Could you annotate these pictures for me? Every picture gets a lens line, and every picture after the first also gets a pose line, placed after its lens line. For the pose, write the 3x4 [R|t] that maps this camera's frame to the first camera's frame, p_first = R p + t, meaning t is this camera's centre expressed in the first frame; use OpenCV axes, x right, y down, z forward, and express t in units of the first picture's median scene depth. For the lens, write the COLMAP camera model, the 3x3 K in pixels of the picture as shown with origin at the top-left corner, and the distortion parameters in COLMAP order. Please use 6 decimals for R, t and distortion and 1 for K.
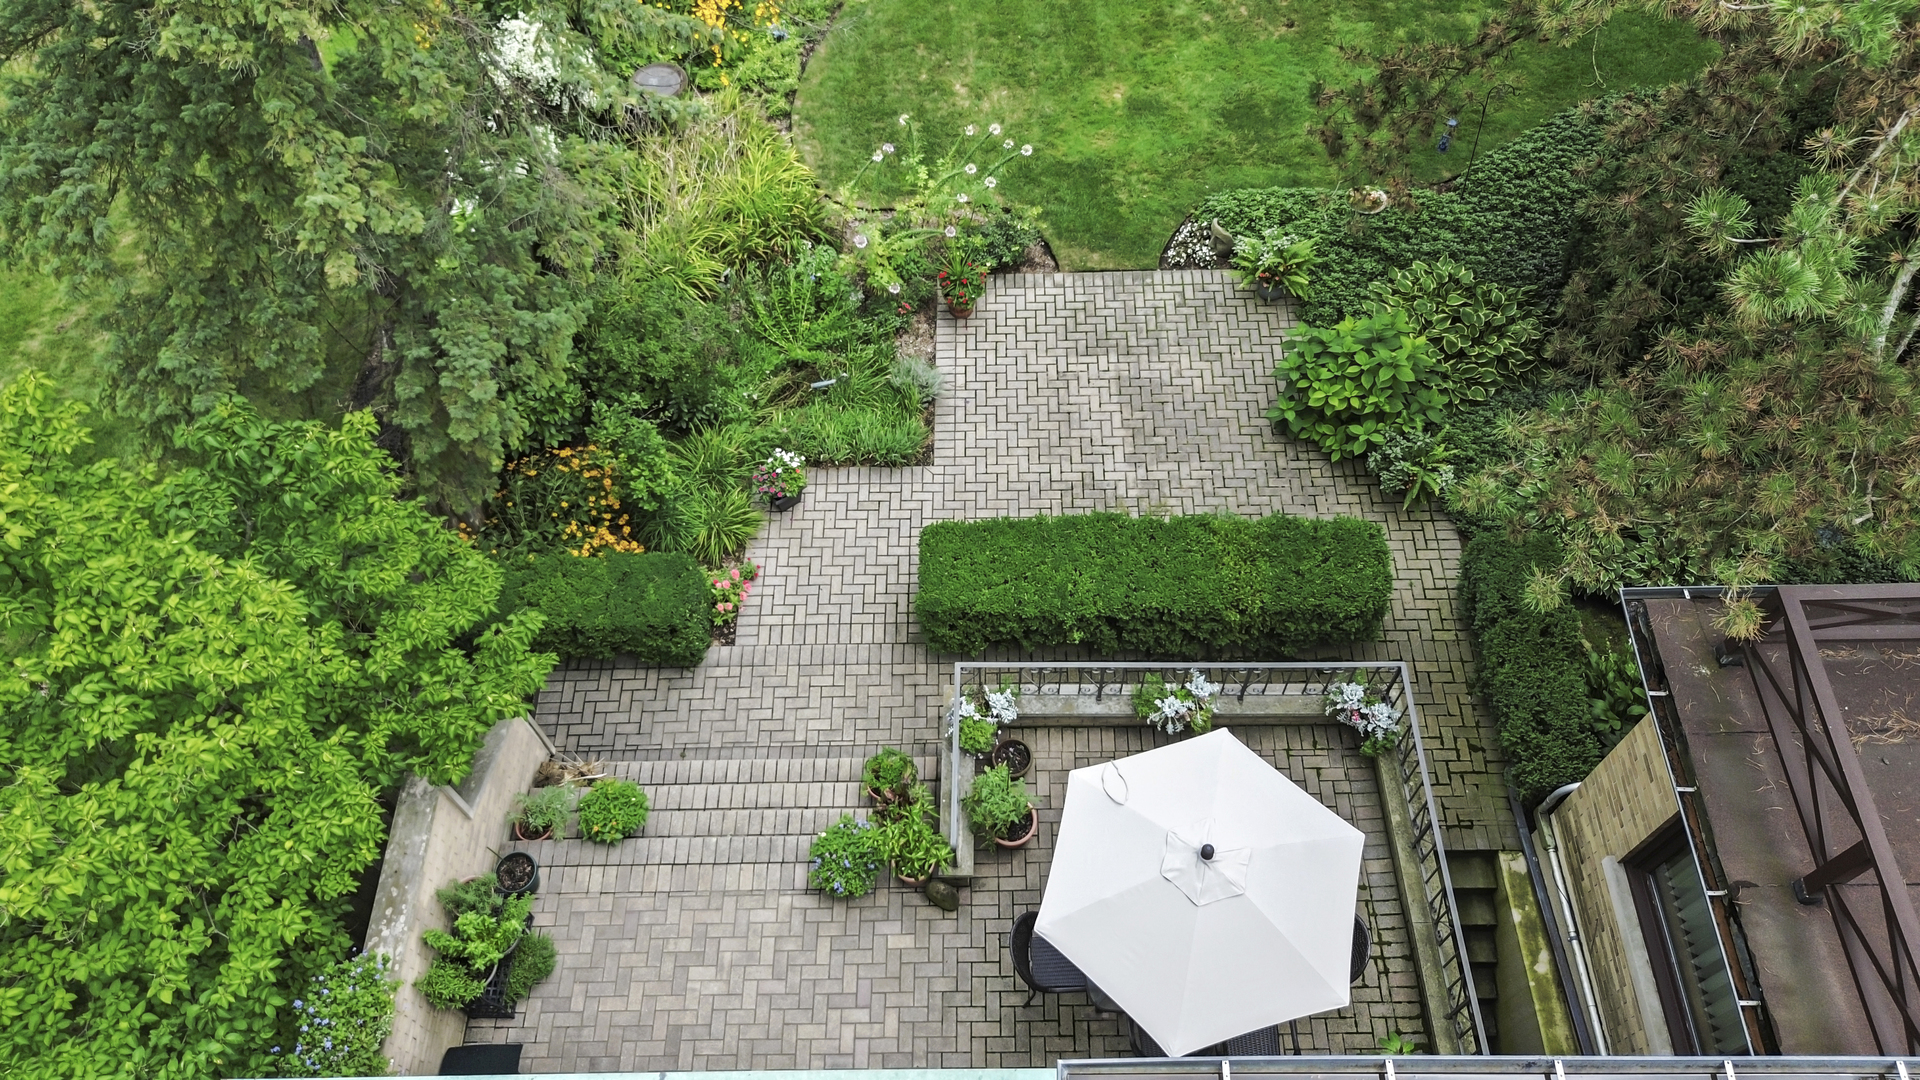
lens RADIAL K [[1369.9, 0, 960.0], [0, 1369.9, 540.0], [0, 0, 1]] dist [0.078361, -0.098636]
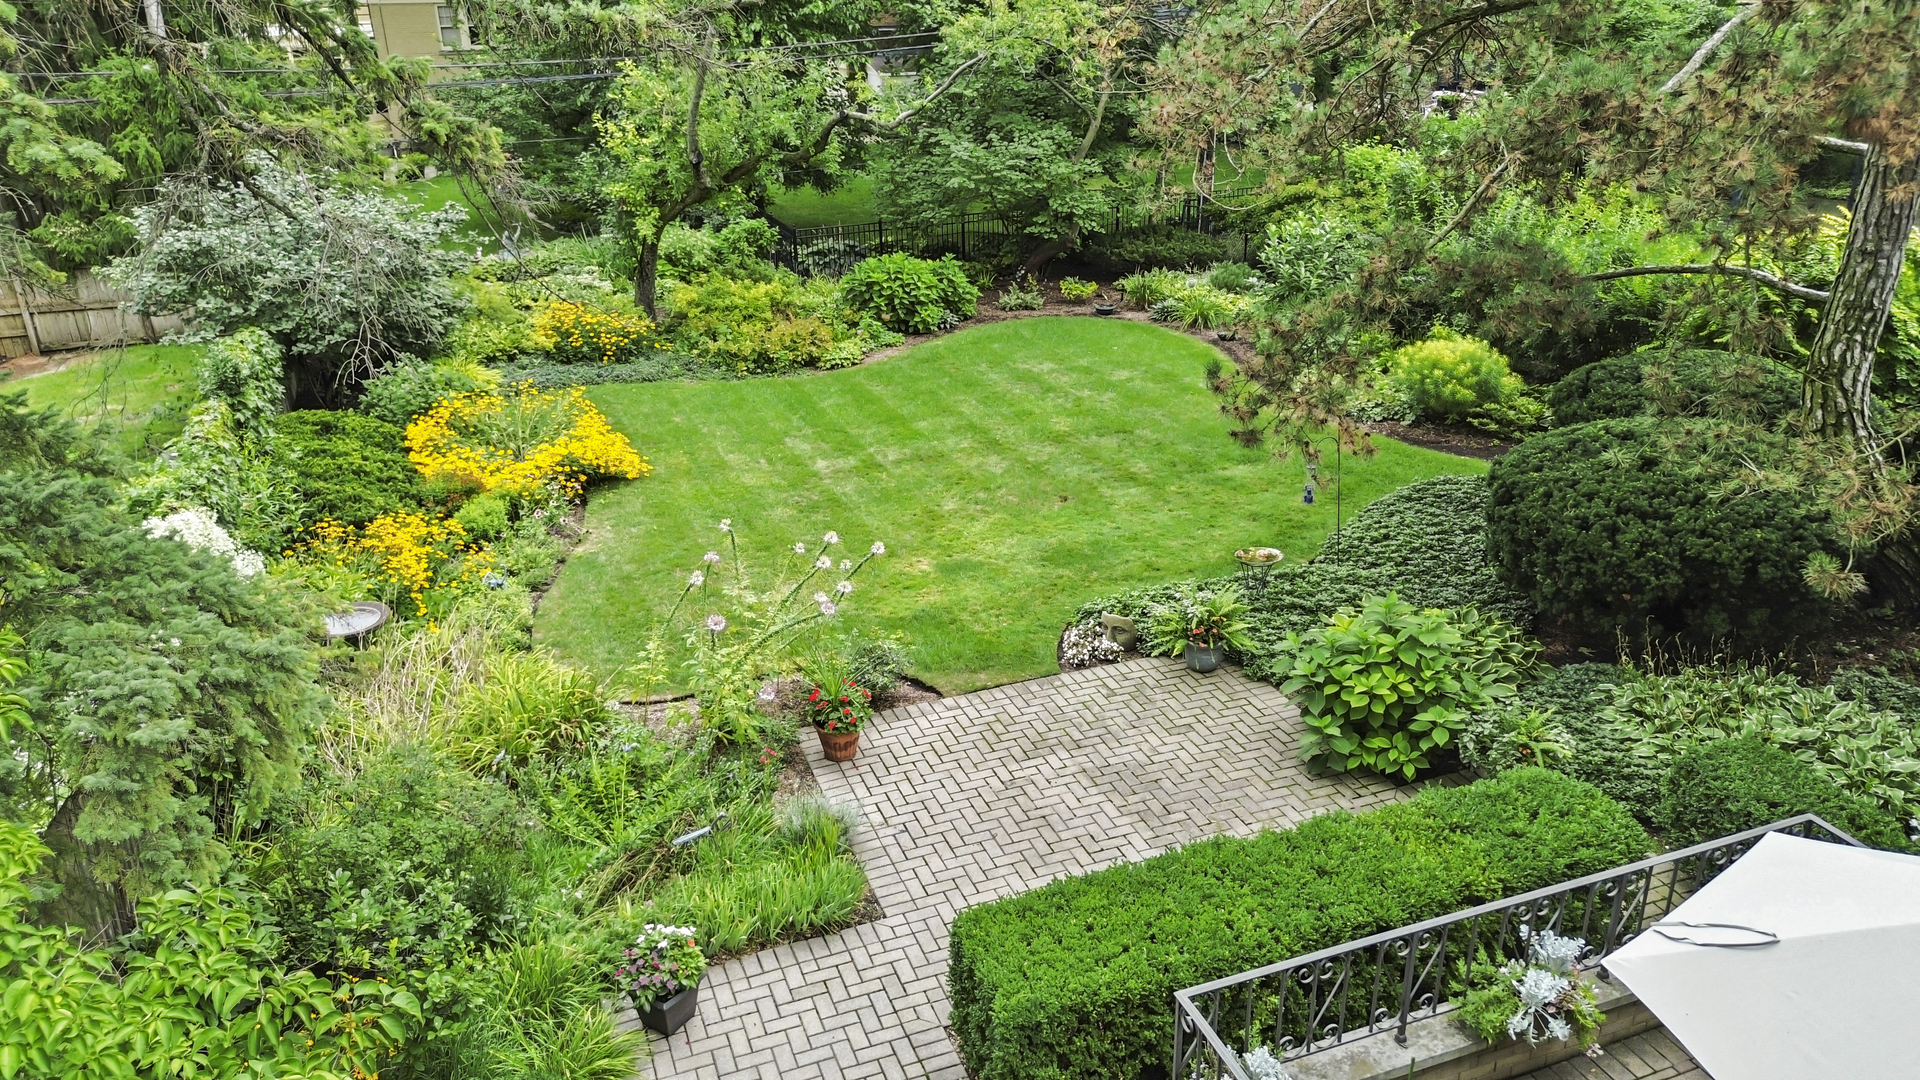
lens RADIAL K [[1369.9, 0, 960.0], [0, 1369.9, 540.0], [0, 0, 1]] dist [0.078361, -0.098636]
pose [[0.934005, -0.128126, 0.333494, -0.179329], [0.301229, 0.784322, -0.542310, 0.167082], [-0.192082, 0.606979, 0.771156, 0.386006]]
